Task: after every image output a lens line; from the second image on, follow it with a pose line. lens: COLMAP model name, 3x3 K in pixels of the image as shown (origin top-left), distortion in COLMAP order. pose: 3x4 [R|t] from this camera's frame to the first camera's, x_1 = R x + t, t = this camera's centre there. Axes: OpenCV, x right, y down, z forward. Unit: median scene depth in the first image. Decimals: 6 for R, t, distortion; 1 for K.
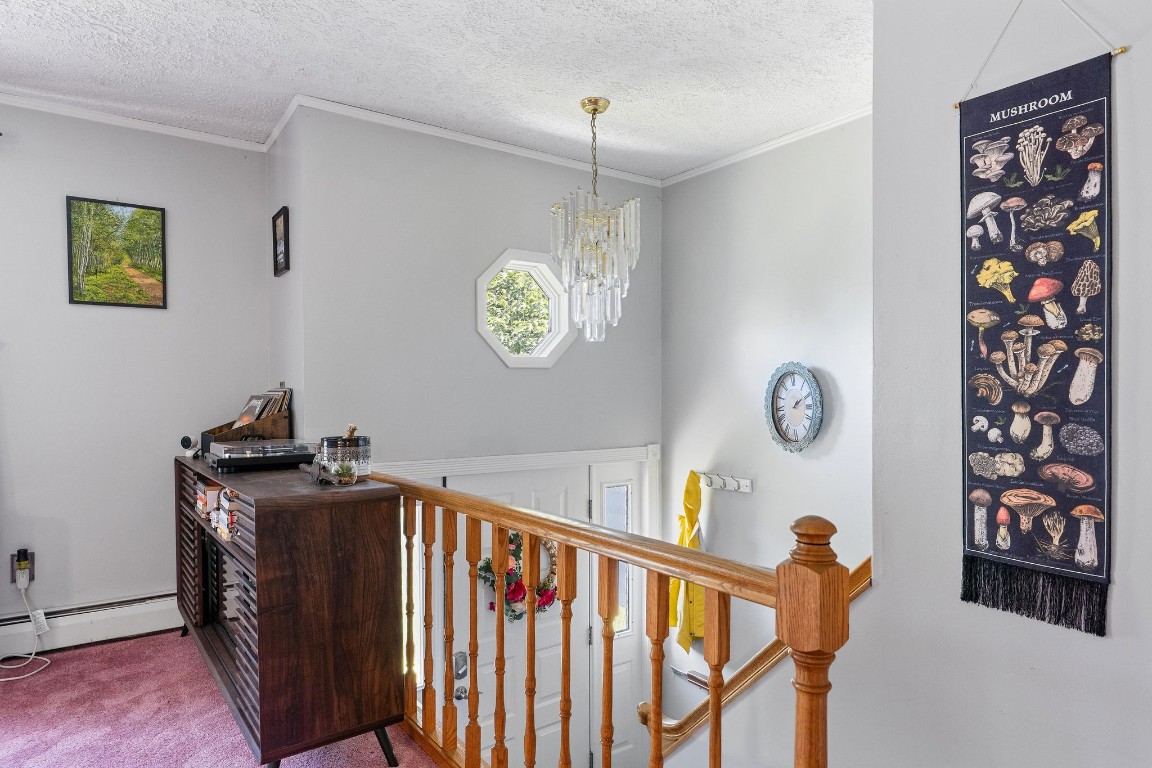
lens RADIAL K [[688.8, 0, 572.9], [0, 688.8, 411.6], [0, 0, 1]] dist [0.003238, 0.001076]
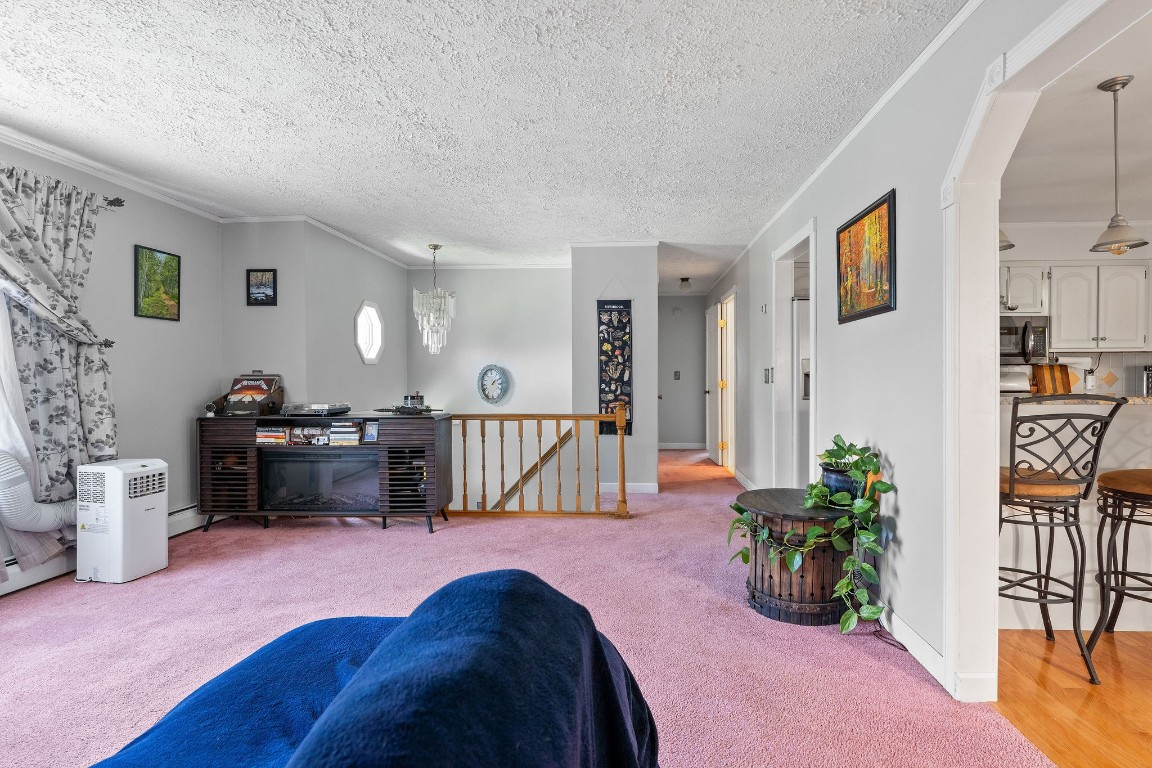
lens RADIAL K [[585.0, 0, 580.7], [0, 585.0, 382.1], [0, 0, 1]] dist [-0.001969, 0.000011]
pose [[0.650818, -0.001732, 0.759232, -1.945195], [0.017486, 0.999766, -0.012709, 0.033725], [-0.759032, 0.021547, 0.650696, -1.000203]]
